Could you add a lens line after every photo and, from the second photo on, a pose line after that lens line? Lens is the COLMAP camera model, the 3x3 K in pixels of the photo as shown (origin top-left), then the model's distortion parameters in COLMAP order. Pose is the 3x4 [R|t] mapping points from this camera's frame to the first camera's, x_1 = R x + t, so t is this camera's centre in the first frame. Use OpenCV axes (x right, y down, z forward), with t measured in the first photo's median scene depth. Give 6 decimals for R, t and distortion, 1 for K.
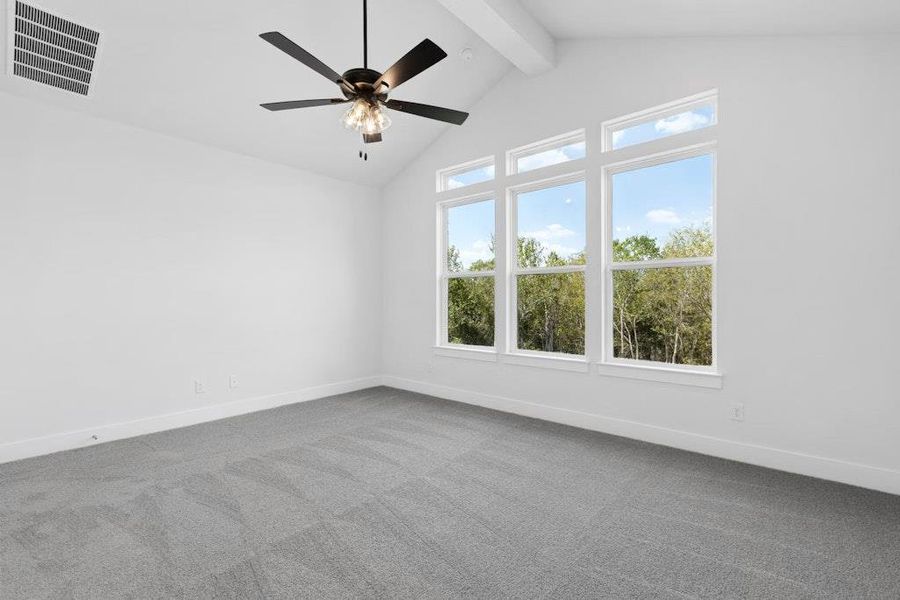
lens RADIAL K [[400.9, 0, 454.6], [0, 400.9, 285.8], [0, 0, 1]] dist [0.004274, 0.000585]
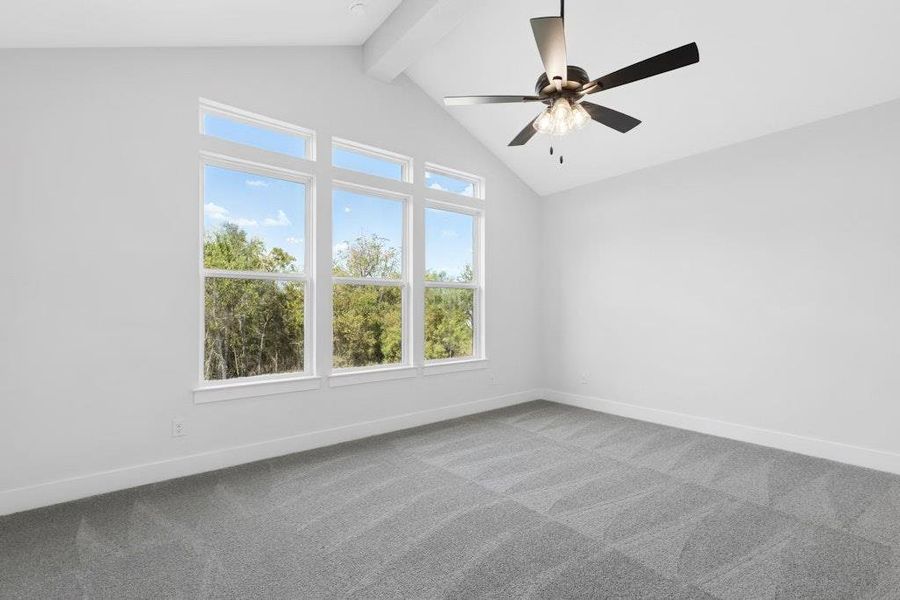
lens RADIAL K [[413.5, 0, 450.0], [0, 413.5, 300.0], [0, 0, 1]] dist [0.002334, 0.000212]
pose [[0.192940, 0.029363, 0.980771, -0.735692], [-0.029395, 0.999276, -0.024134, 0.026361], [-0.980770, -0.024174, 0.193663, 0.635033]]
